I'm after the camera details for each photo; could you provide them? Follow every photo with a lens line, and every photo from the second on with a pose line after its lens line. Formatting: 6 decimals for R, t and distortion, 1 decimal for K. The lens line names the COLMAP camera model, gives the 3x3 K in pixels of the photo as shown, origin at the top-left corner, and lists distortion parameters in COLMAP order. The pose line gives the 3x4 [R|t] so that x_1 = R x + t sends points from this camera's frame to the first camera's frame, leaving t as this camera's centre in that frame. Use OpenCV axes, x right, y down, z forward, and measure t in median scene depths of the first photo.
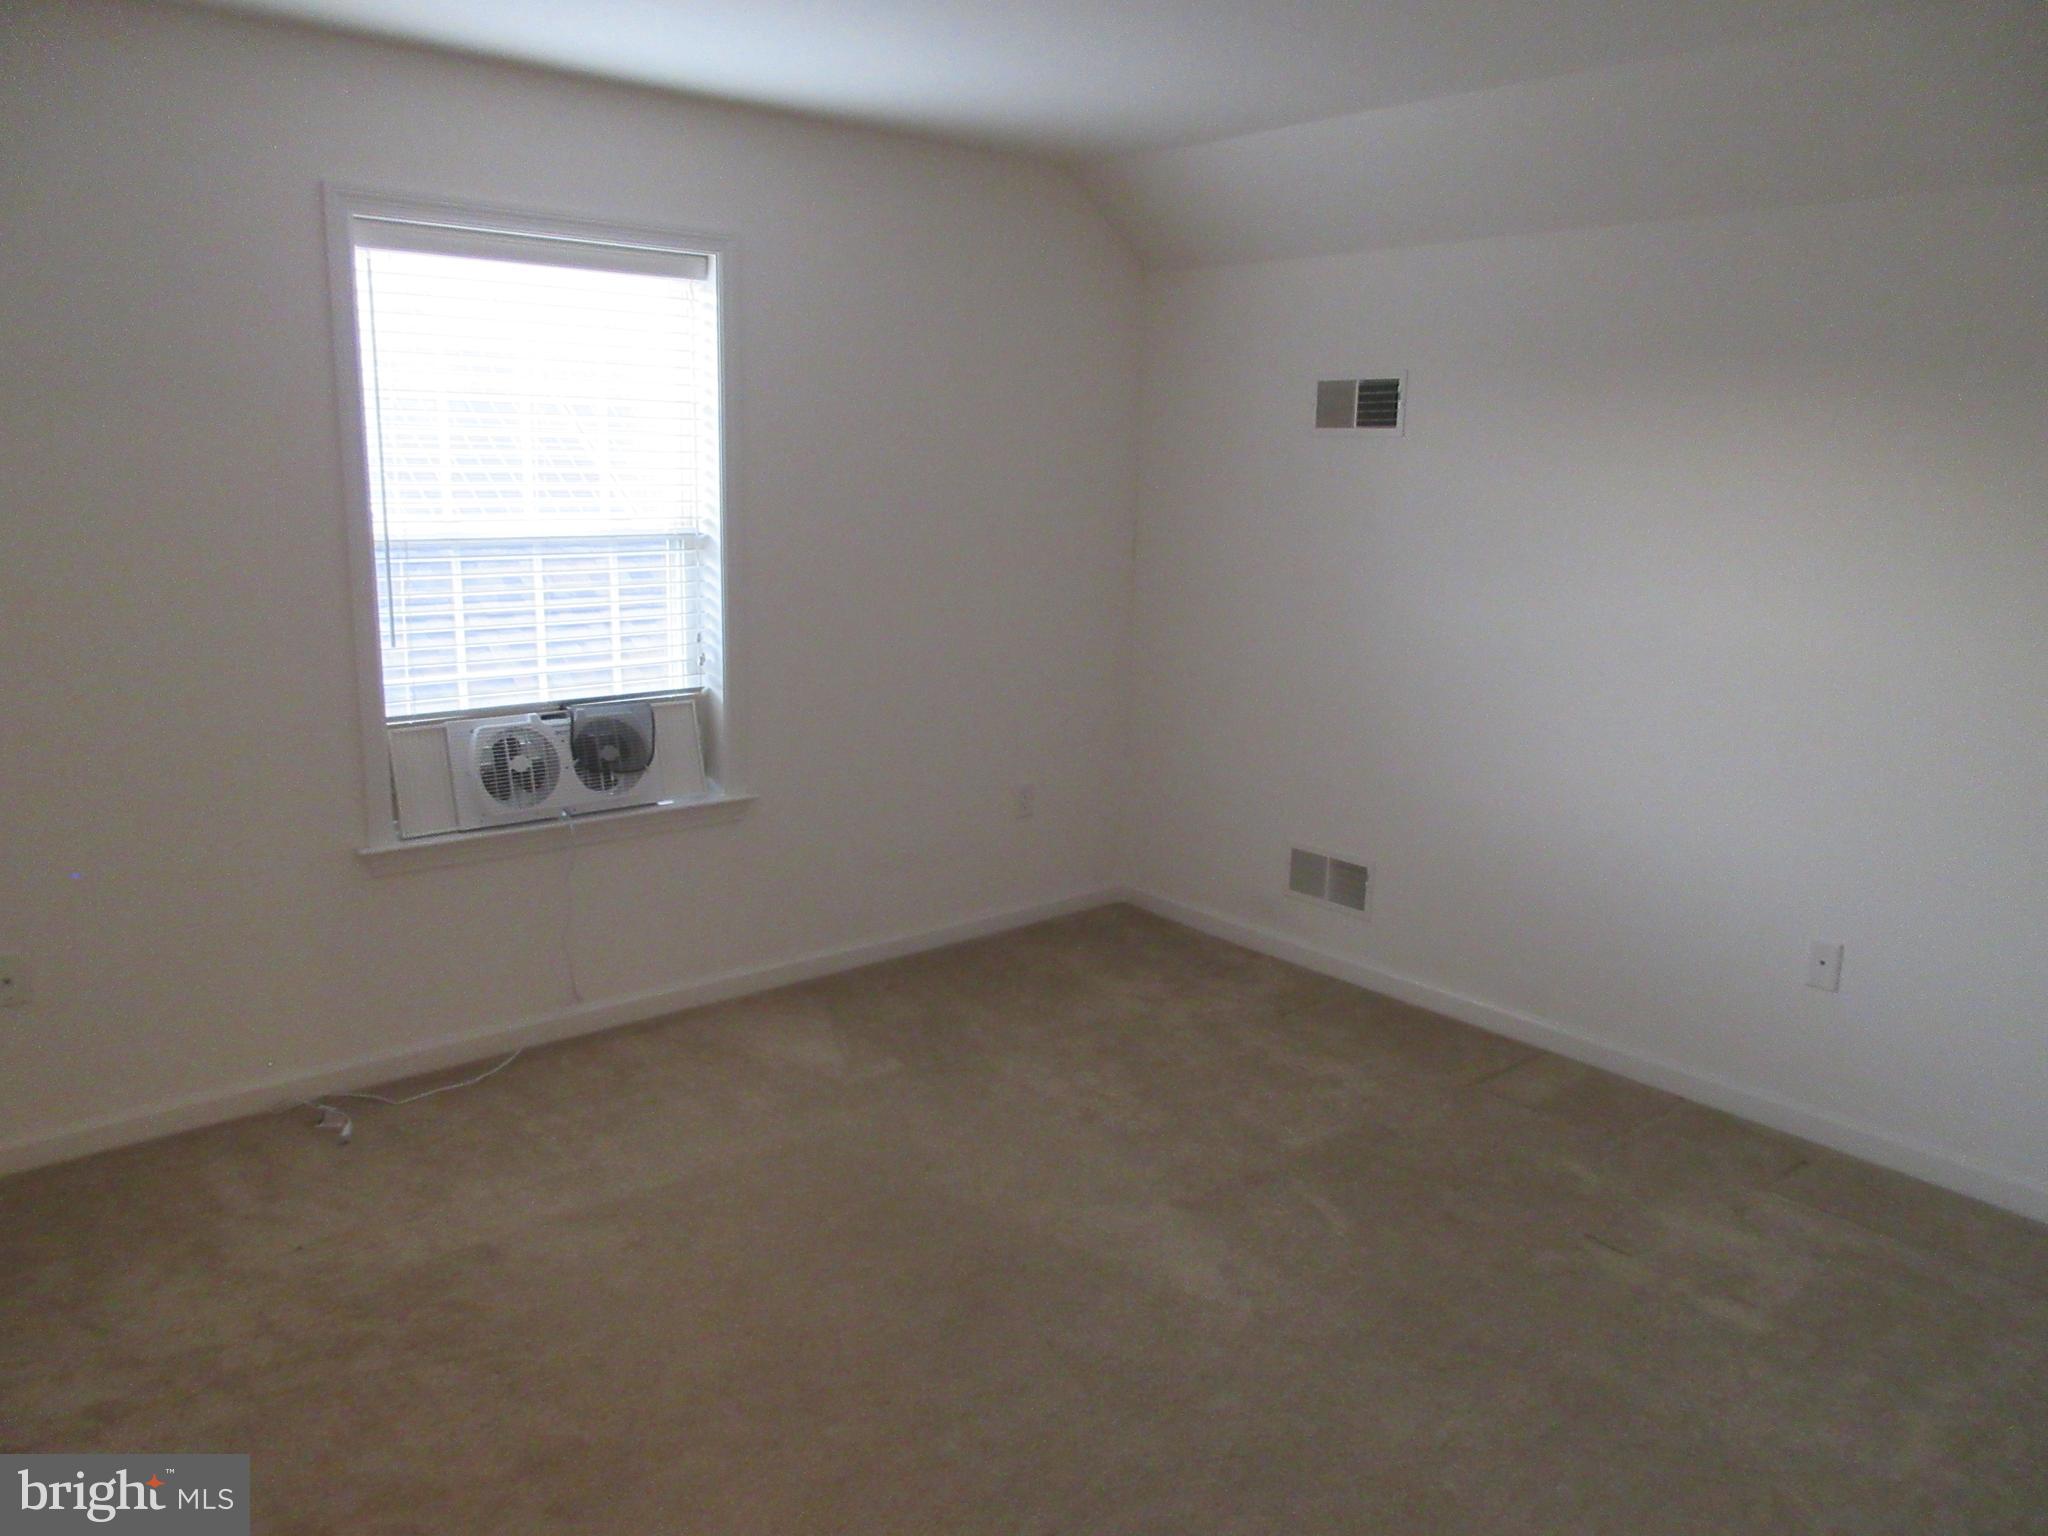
lens RADIAL K [[1504.5, 0, 1028.2], [0, 1504.5, 771.8], [0, 0, 1]] dist [-0.015642, 0.005237]
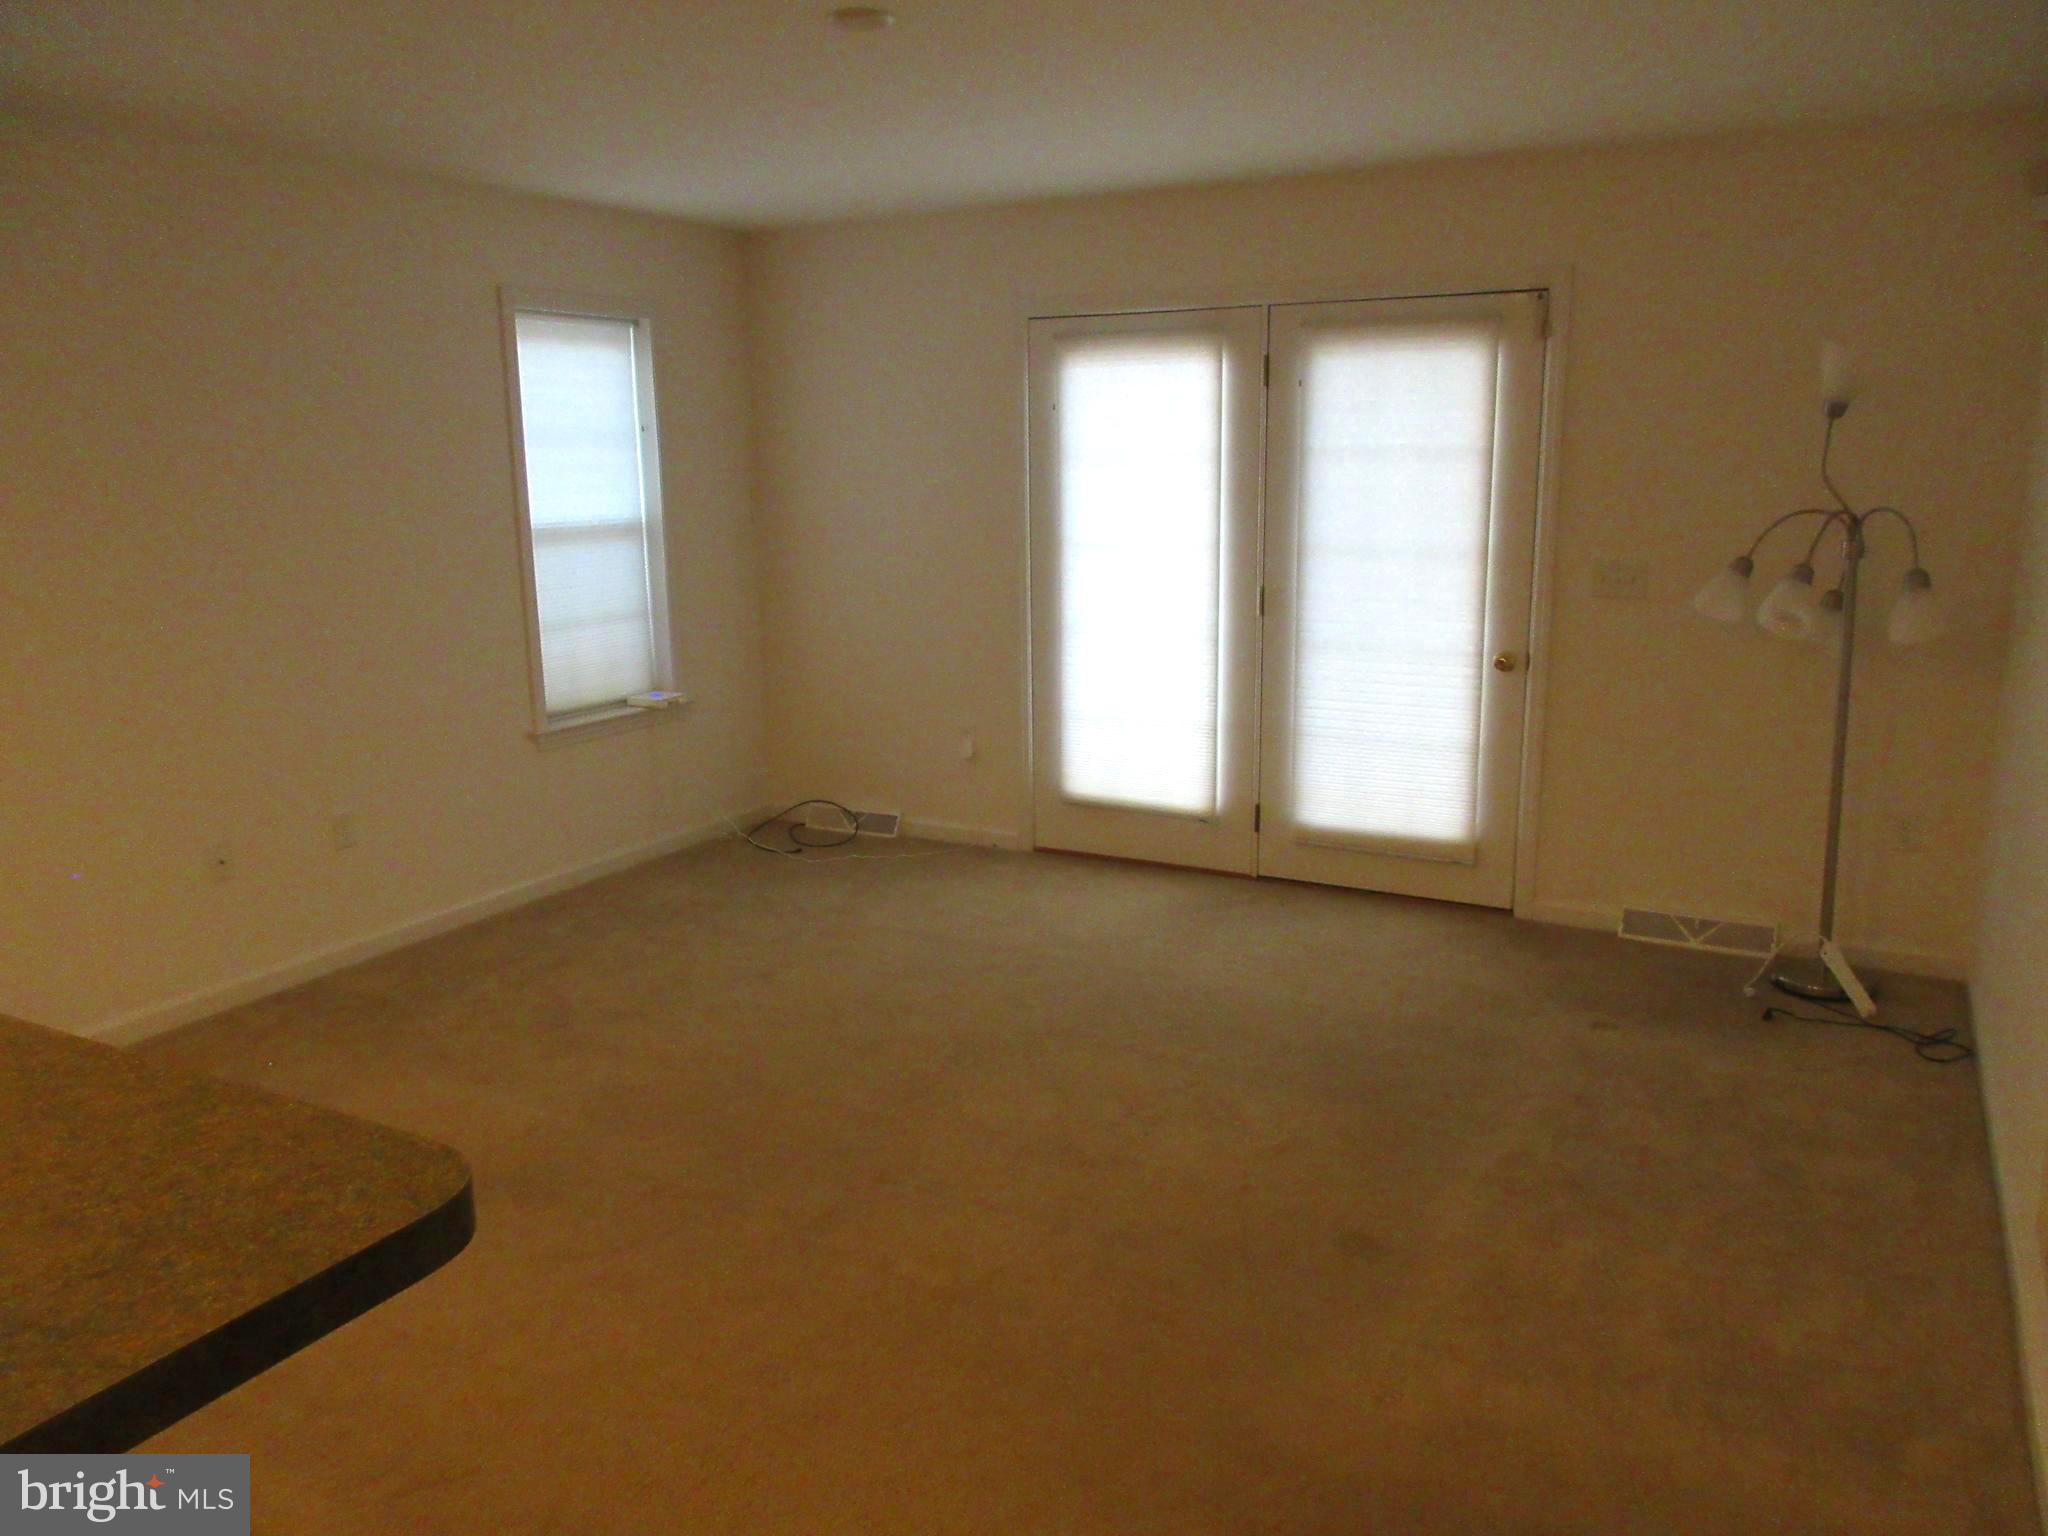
lens RADIAL K [[1504.5, 0, 1022.2], [0, 1504.5, 768.5], [0, 0, 1]] dist [-0.015642, 0.005237]
pose [[0.919031, -0.088862, 0.384039, -0.462468], [0.084862, 0.996016, 0.027387, 0.070254], [-0.384943, 0.007421, 0.922910, -0.445021]]
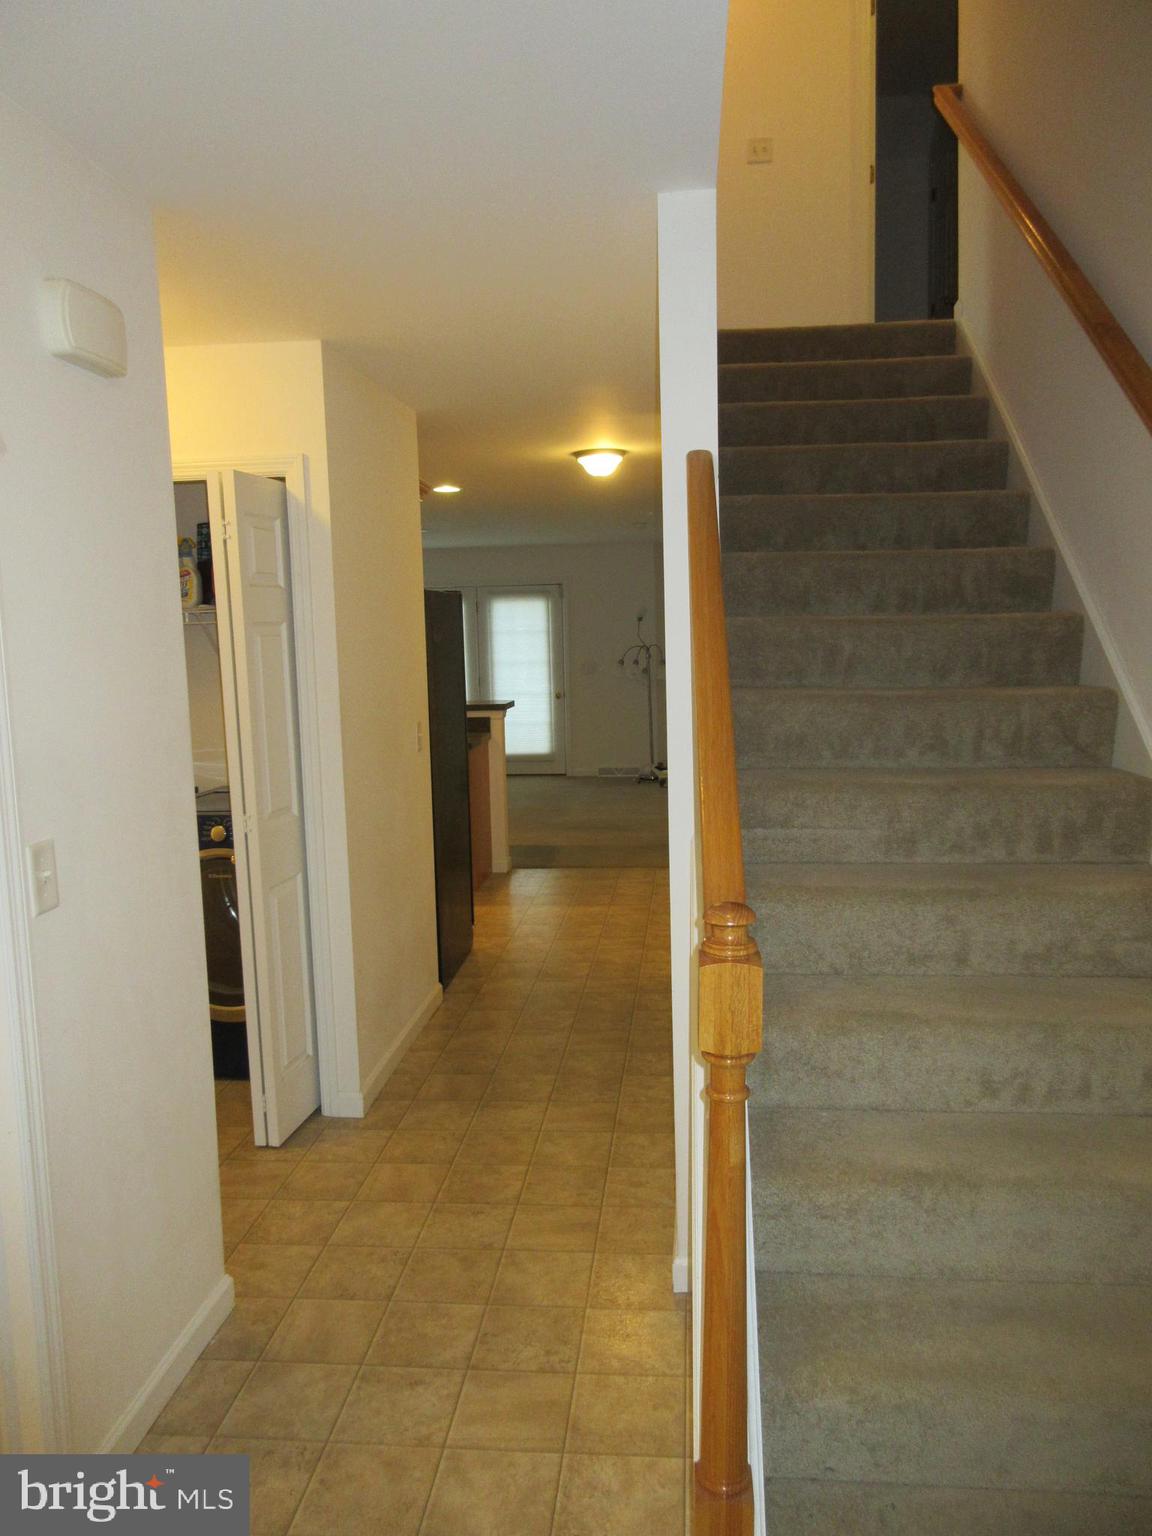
lens RADIAL K [[1128.4, 0, 576.9], [0, 1128.4, 771.0], [0, 0, 1]] dist [-0.015642, 0.005237]
pose [[0.706748, -0.094063, 0.701185, -2.067001], [0.155577, 0.987524, -0.024336, 0.405383], [-0.690148, 0.126287, 0.712564, -1.948518]]
